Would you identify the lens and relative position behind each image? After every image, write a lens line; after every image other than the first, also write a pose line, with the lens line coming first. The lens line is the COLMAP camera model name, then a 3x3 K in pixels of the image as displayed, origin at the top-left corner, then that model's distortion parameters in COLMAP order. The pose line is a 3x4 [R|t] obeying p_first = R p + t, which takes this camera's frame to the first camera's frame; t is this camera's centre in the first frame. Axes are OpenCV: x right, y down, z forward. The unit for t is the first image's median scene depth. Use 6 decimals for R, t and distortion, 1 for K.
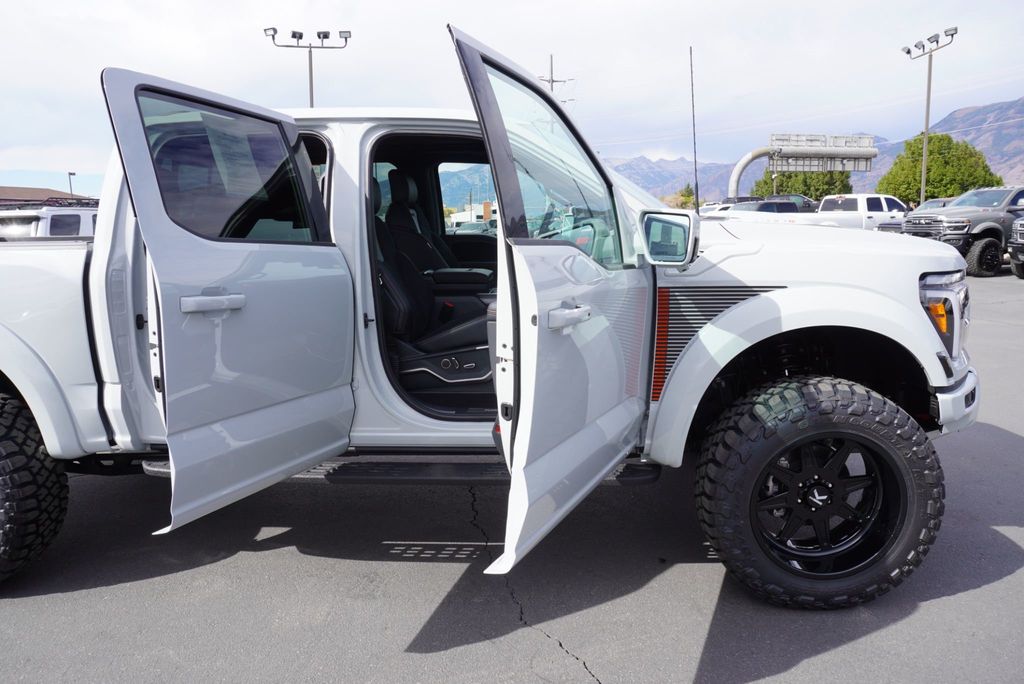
lens RADIAL K [[712.3, 0, 507.7], [0, 712.3, 332.5], [0, 0, 1]] dist [-0.030618, 0.003025]
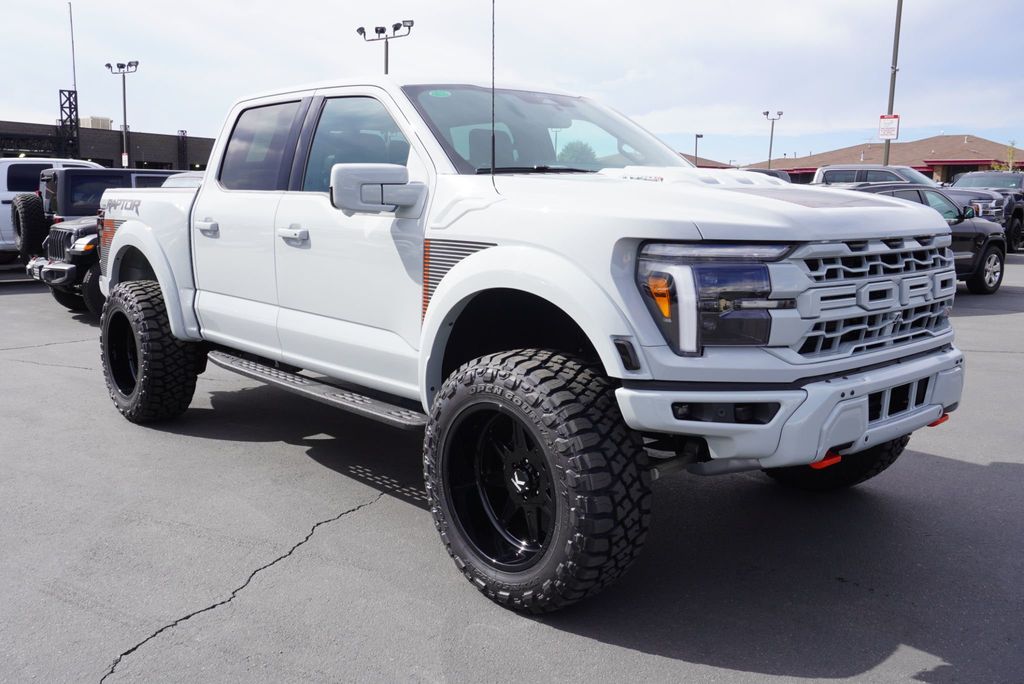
lens RADIAL K [[925.1, 0, 512.0], [0, 925.1, 342.0], [0, 0, 1]] dist [0.010543, 0.006588]
pose [[0.708183, 0.133092, -0.693371, 1.158539], [-0.121343, 0.990403, 0.066171, -0.019292], [0.695523, 0.037274, 0.717536, 0.133313]]
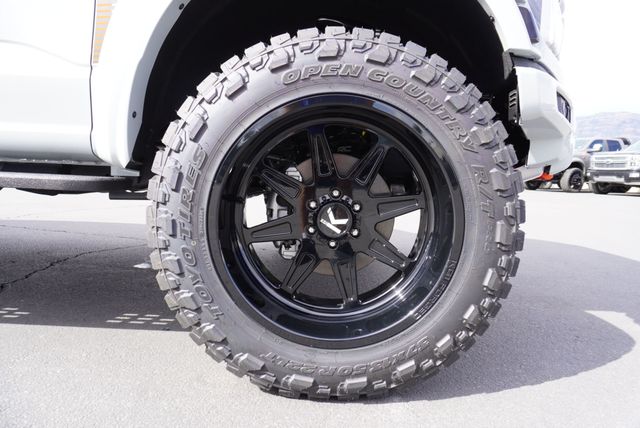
lens RADIAL K [[422.7, 0, 322.5], [0, 422.7, 210.5], [0, 0, 1]] dist [-0.013846, 0.001050]
pose [[0.996811, 0.050655, 0.061661, 0.380986], [-0.047122, 0.997235, -0.057461, 0.232246], [-0.064401, 0.054372, 0.996442, 0.579519]]
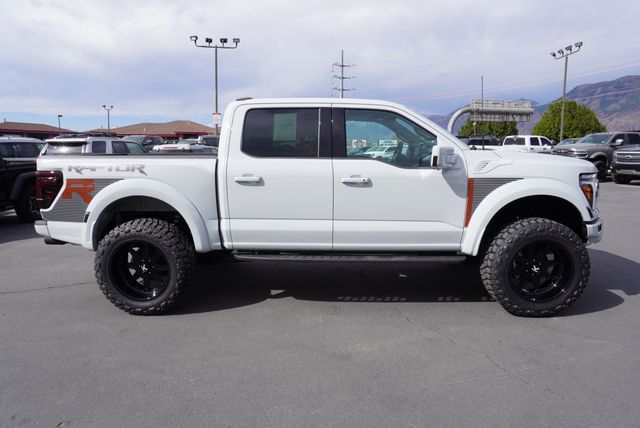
lens RADIAL K [[422.7, 0, 322.5], [0, 422.7, 210.5], [0, 0, 1]] dist [-0.013846, 0.001050]
pose [[0.999699, 0.010175, 0.022310, -0.283149], [-0.009976, 0.999909, -0.009043, 0.056527], [-0.022400, 0.008818, 0.999710, -0.360394]]
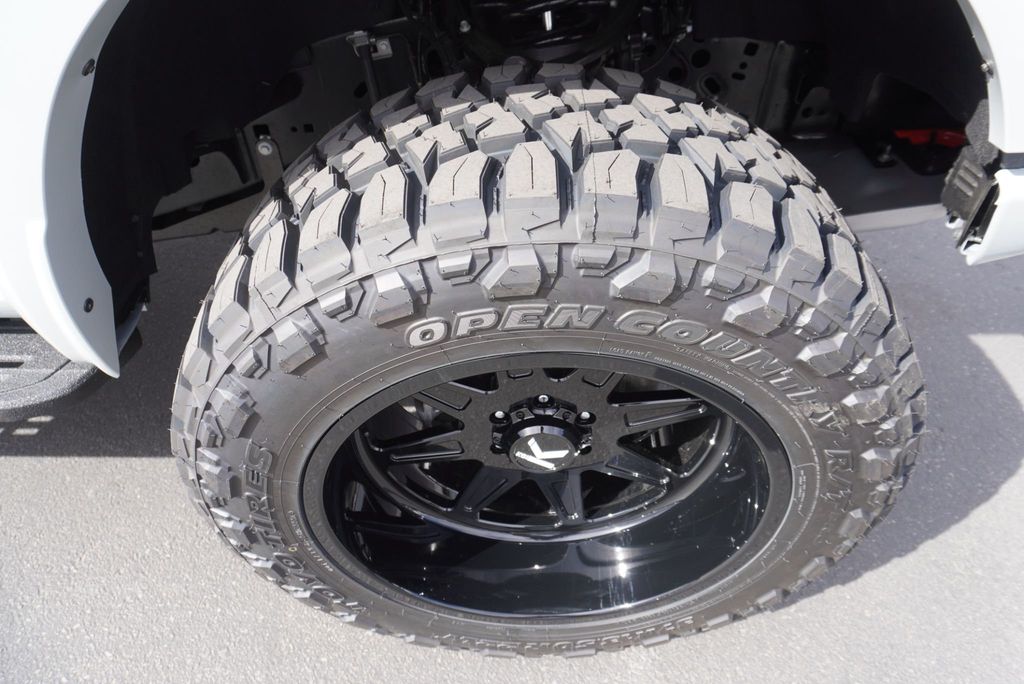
lens RADIAL K [[676.4, 0, 515.9], [0, 676.4, 336.4], [0, 0, 1]] dist [-0.013846, 0.001050]
pose [[0.998266, -0.031745, 0.049572, 0.388679], [-0.001573, 0.827439, 0.561553, 0.001051], [-0.058844, -0.560657, 0.825954, 0.717960]]
